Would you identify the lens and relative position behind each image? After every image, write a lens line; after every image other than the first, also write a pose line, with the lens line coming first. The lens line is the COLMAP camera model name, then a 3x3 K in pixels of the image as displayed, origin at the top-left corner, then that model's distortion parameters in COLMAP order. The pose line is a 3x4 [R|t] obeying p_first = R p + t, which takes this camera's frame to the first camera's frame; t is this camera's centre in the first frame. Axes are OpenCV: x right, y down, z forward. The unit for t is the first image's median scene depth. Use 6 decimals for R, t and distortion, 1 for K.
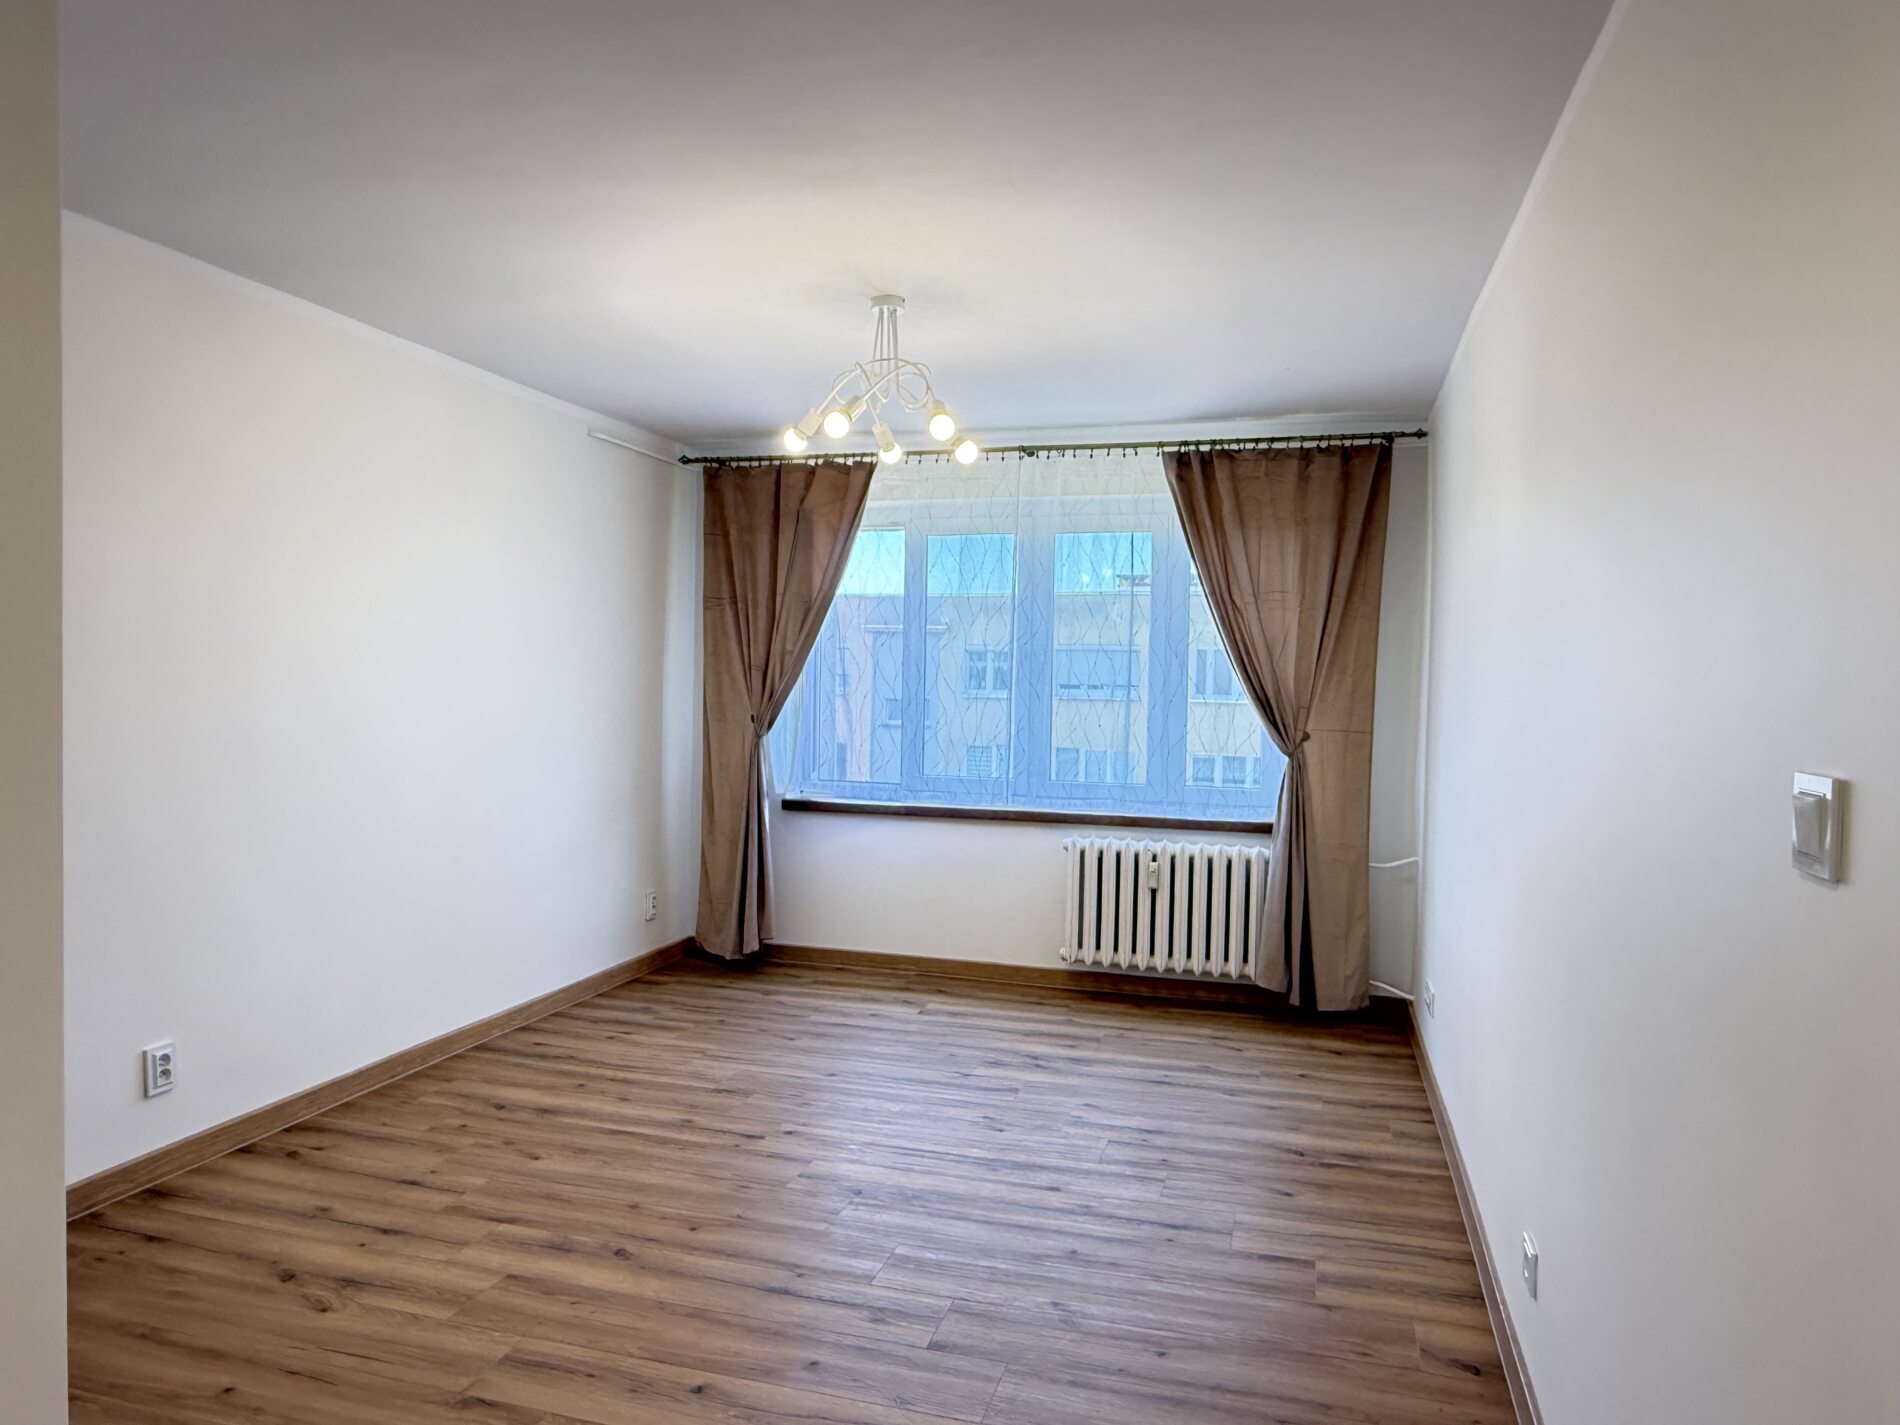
lens RADIAL K [[1225.7, 0, 941.6], [0, 1225.7, 717.2], [0, 0, 1]] dist [-0.000600, -0.001600]
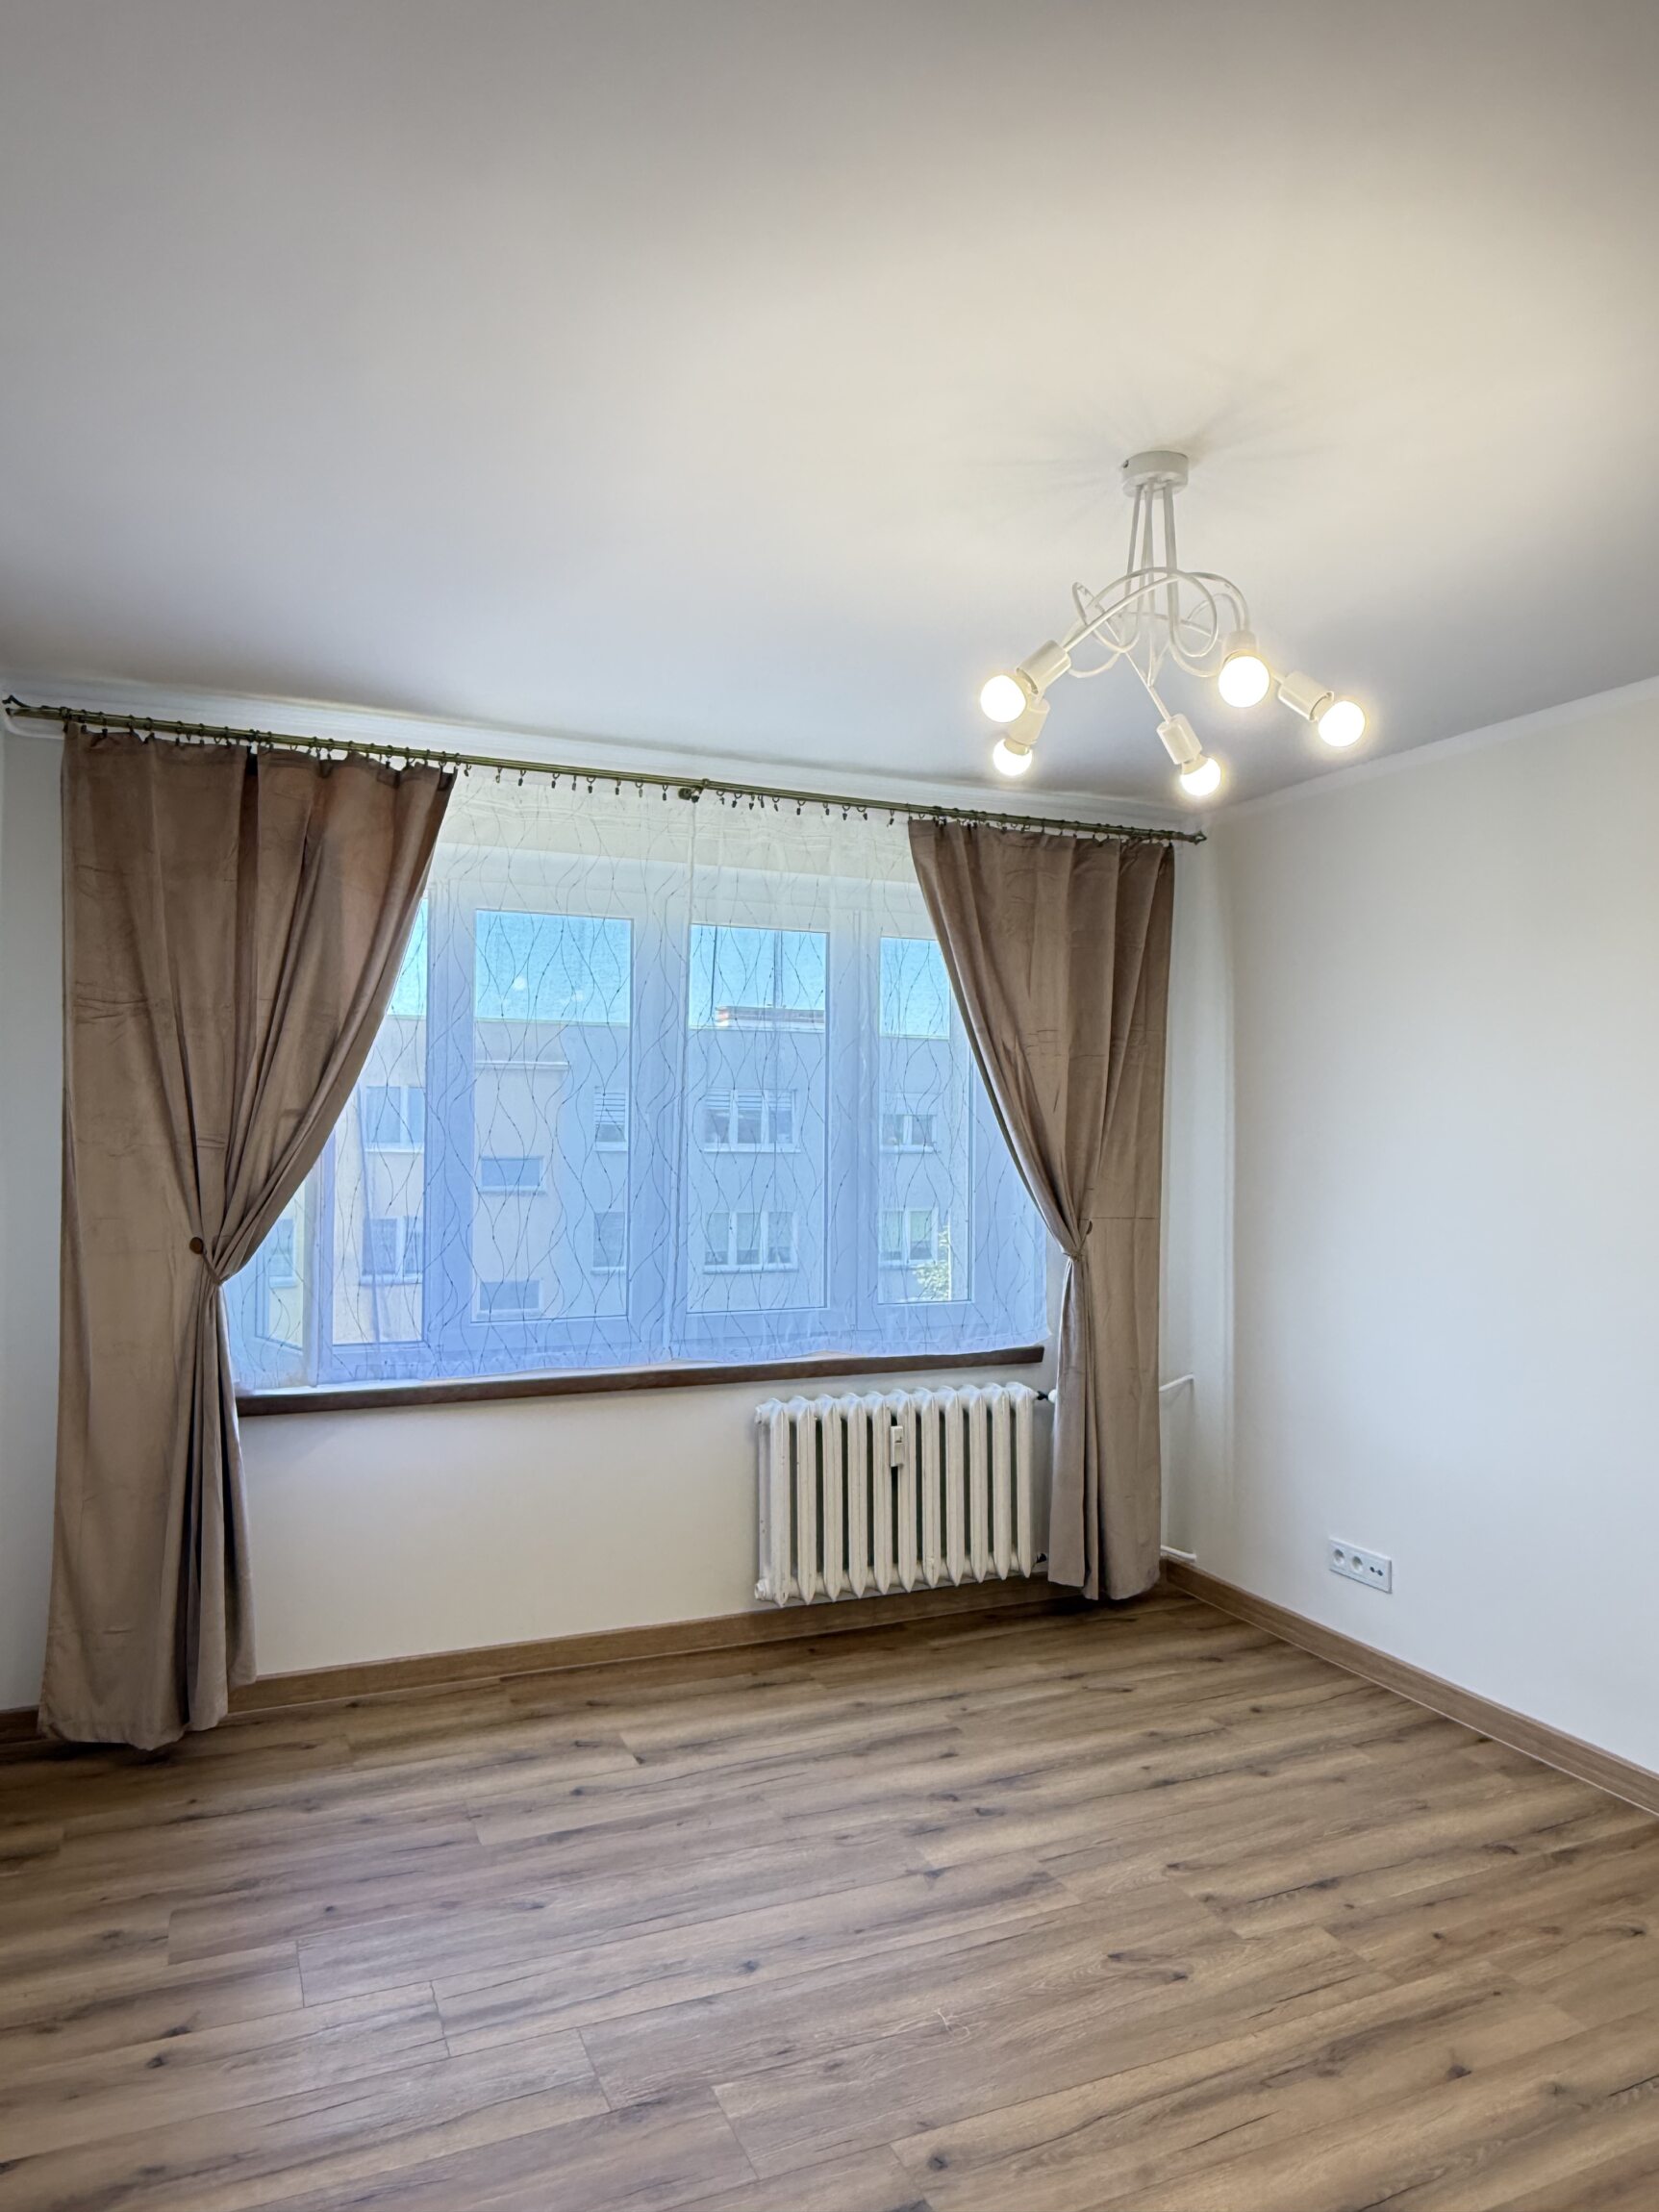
lens RADIAL K [[1427.0, 0, 829.5], [0, 1427.0, 1106.0], [0, 0, 1]] dist [-0.000600, -0.001600]
pose [[0.766396, 0.000360, 0.642368, -0.376173], [0.026570, 0.999126, -0.032260, -0.034229], [-0.641819, 0.041792, 0.765717, 0.443938]]
